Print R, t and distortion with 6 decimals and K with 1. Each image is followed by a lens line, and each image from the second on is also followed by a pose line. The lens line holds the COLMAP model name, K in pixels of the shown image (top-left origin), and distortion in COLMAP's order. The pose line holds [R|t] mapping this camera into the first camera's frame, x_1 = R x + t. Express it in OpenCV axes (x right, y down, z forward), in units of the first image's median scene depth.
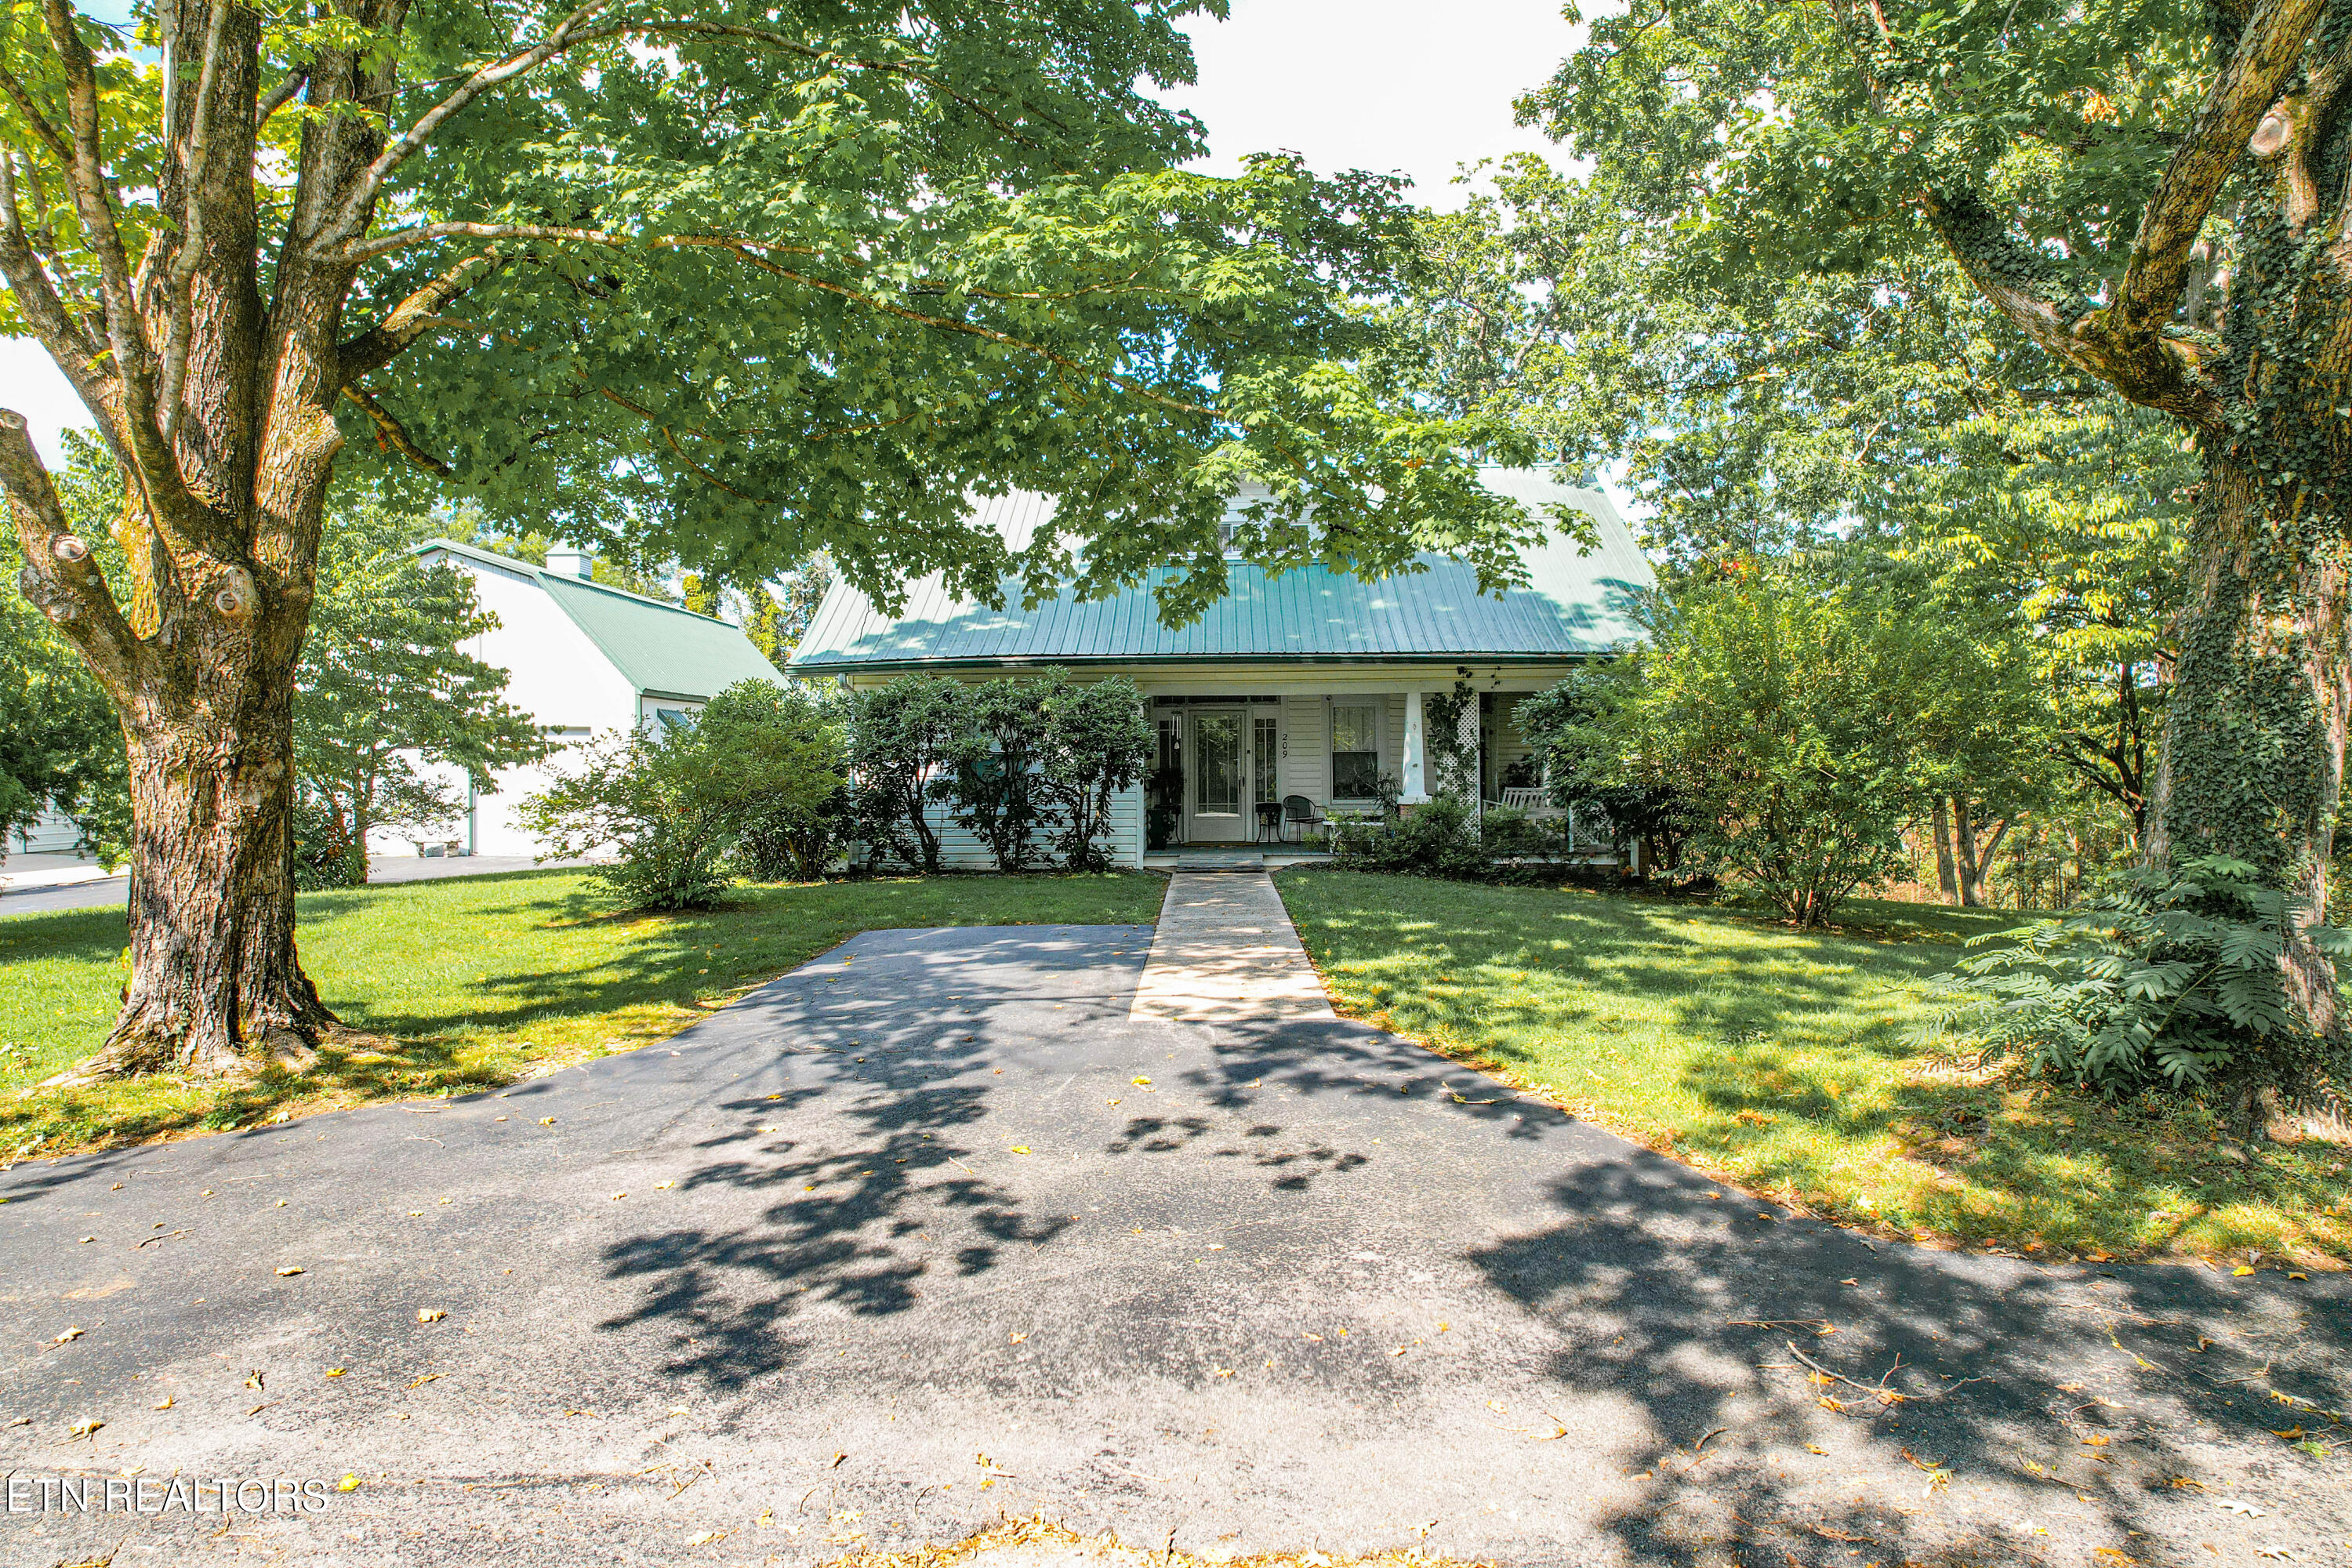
lens RADIAL K [[1537.9, 0, 1185.4], [0, 1537.9, 777.1], [0, 0, 1]] dist [-0.018231, 0.015715]
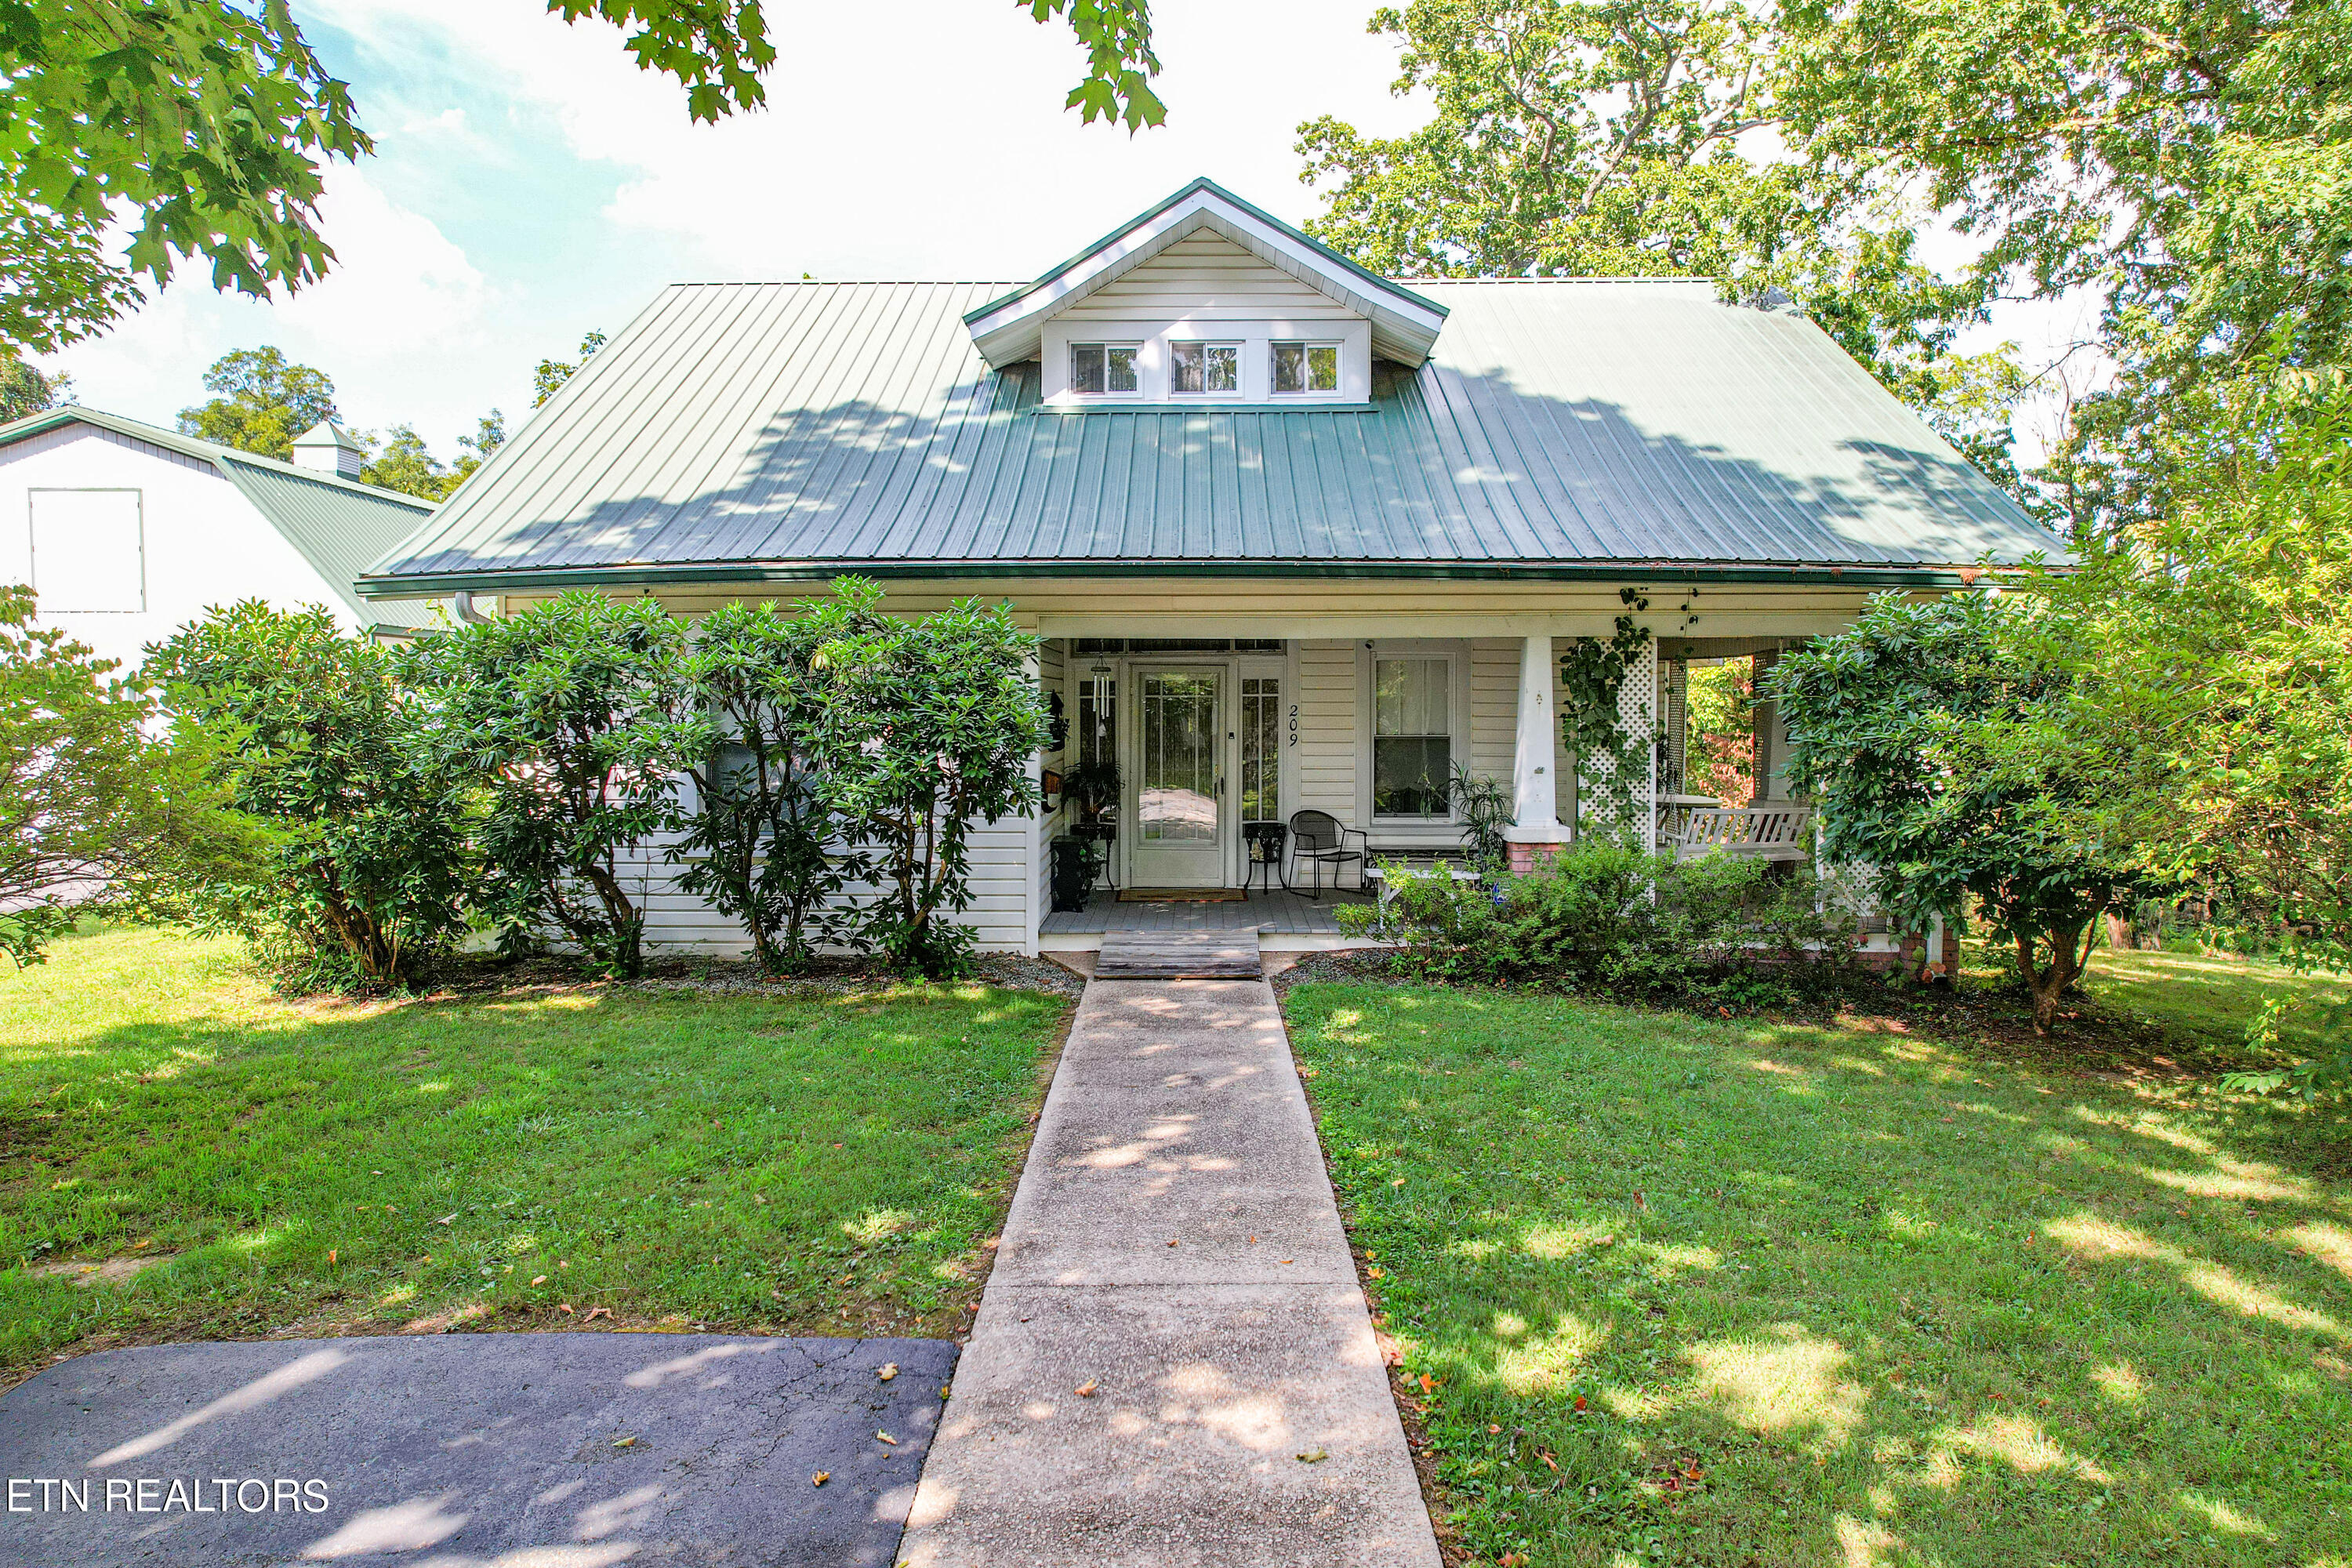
lens RADIAL K [[1537.9, 0, 1175.3], [0, 1537.9, 793.0], [0, 0, 1]] dist [-0.018231, 0.015715]
pose [[0.999926, 0.006764, 0.010121, 0.015302], [-0.007242, 0.998819, 0.048039, -0.024776], [-0.009784, -0.048109, 0.998794, 0.458160]]
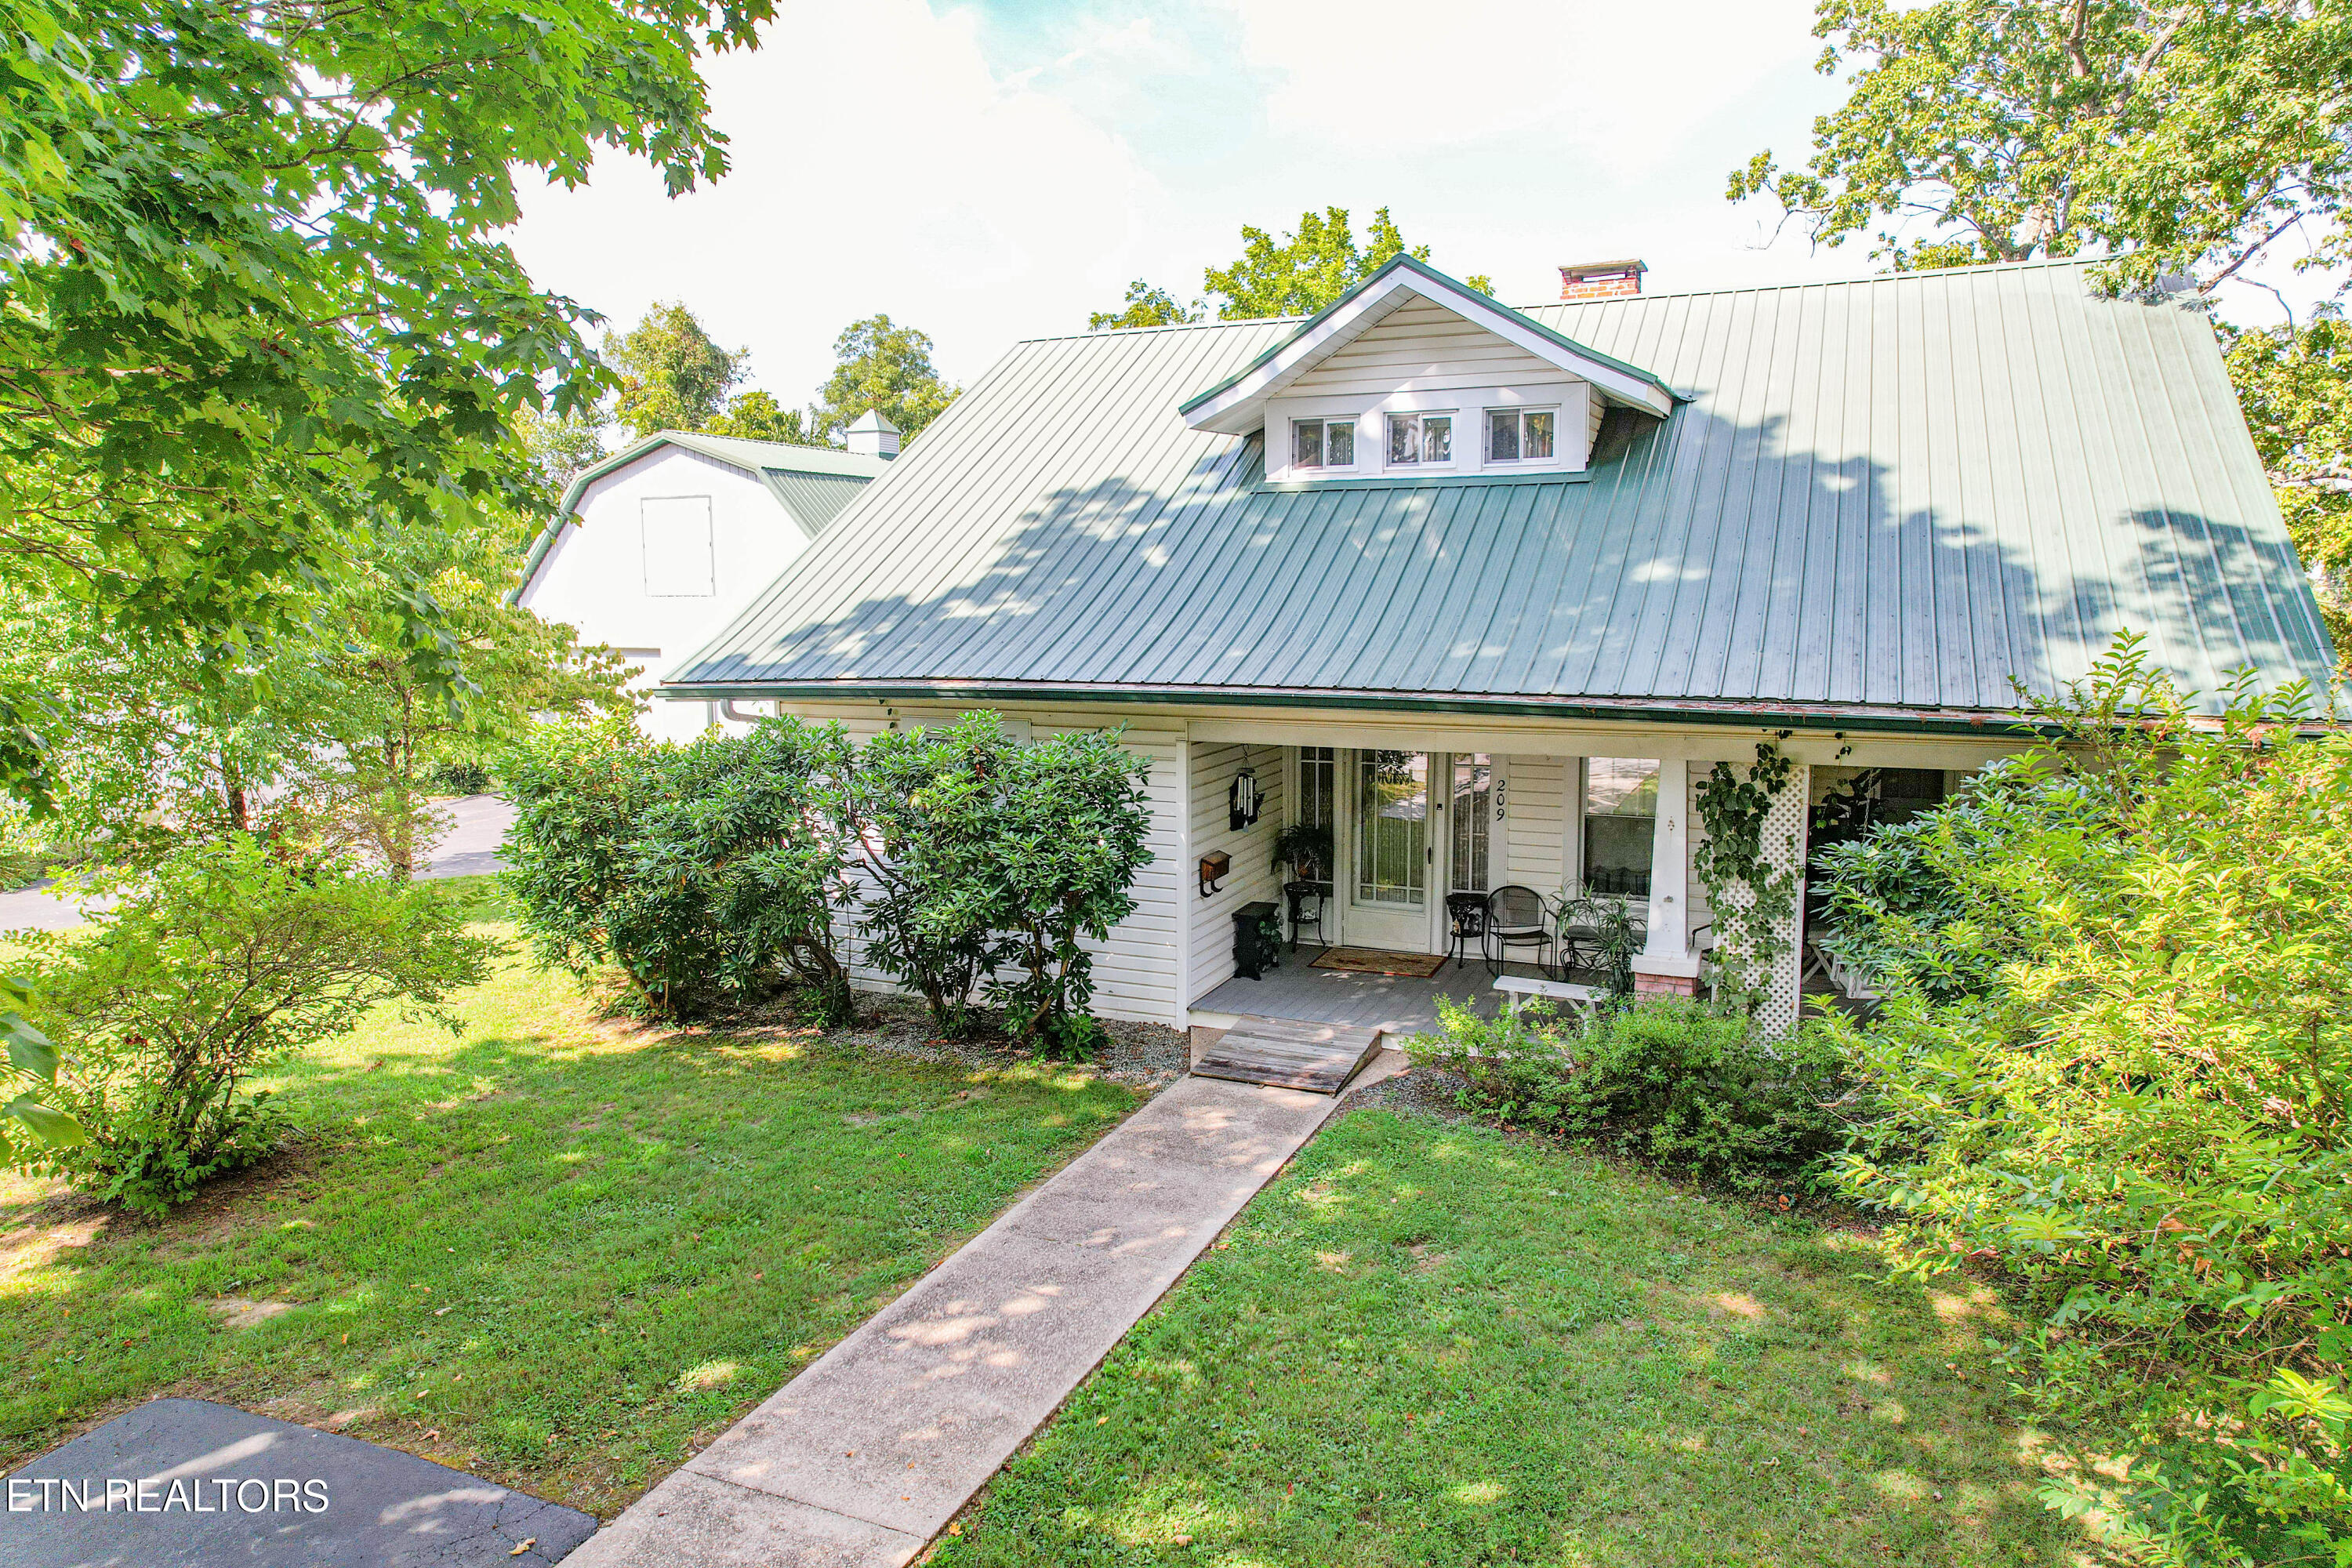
lens RADIAL K [[1537.9, 0, 1199.6], [0, 1537.9, 785.0], [0, 0, 1]] dist [-0.018231, 0.015715]
pose [[0.922978, 0.056509, -0.380682, 0.198680], [-0.003306, 0.990289, 0.138984, -0.117108], [0.384839, -0.127020, 0.914202, 0.471920]]
